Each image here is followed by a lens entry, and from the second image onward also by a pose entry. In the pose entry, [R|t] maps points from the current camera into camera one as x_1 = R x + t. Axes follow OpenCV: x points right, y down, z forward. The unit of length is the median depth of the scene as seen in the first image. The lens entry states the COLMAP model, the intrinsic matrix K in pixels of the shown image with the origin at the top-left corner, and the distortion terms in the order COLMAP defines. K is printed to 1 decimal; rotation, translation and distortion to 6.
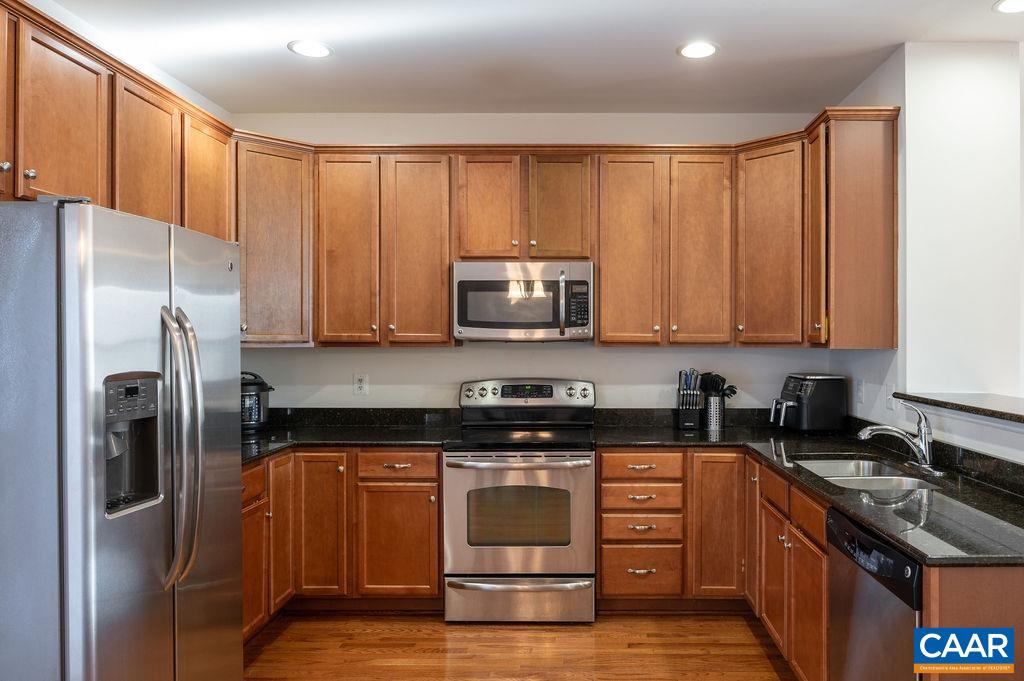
lens RADIAL K [[709.6, 0, 565.9], [0, 709.6, 341.3], [0, 0, 1]] dist [-0.006153, -0.001436]
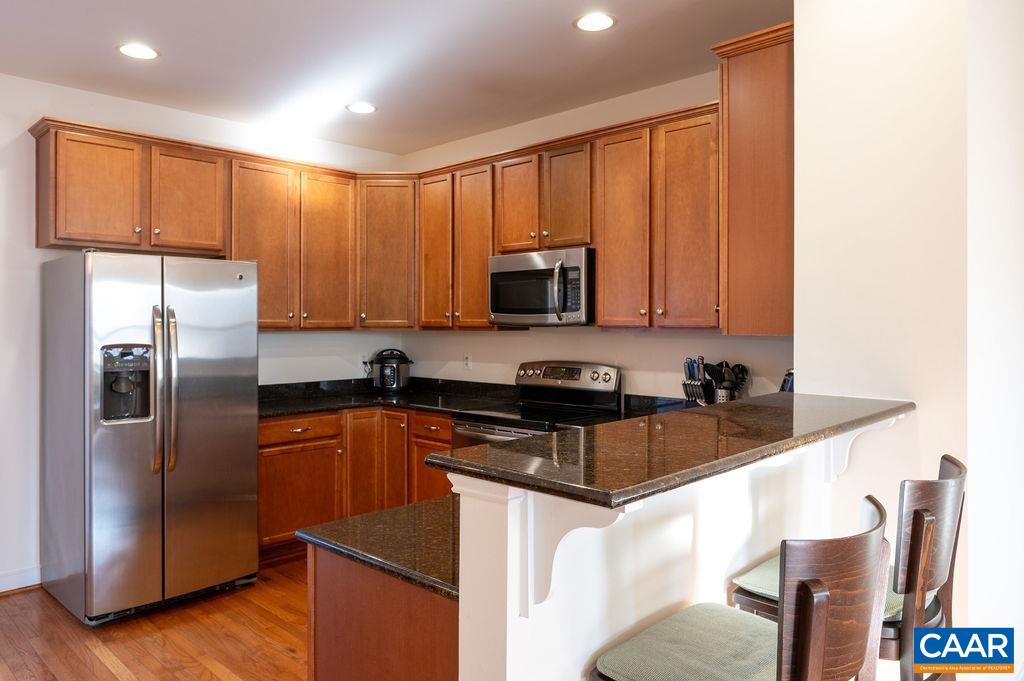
lens RADIAL K [[693.8, 0, 495.9], [0, 693.8, 324.6], [0, 0, 1]] dist [-0.004401, -0.001280]
pose [[0.723194, -0.001562, -0.690643, 0.622171], [0.000450, 0.999998, -0.001791, -0.000162], [0.690645, 0.000984, 0.723193, 0.193828]]
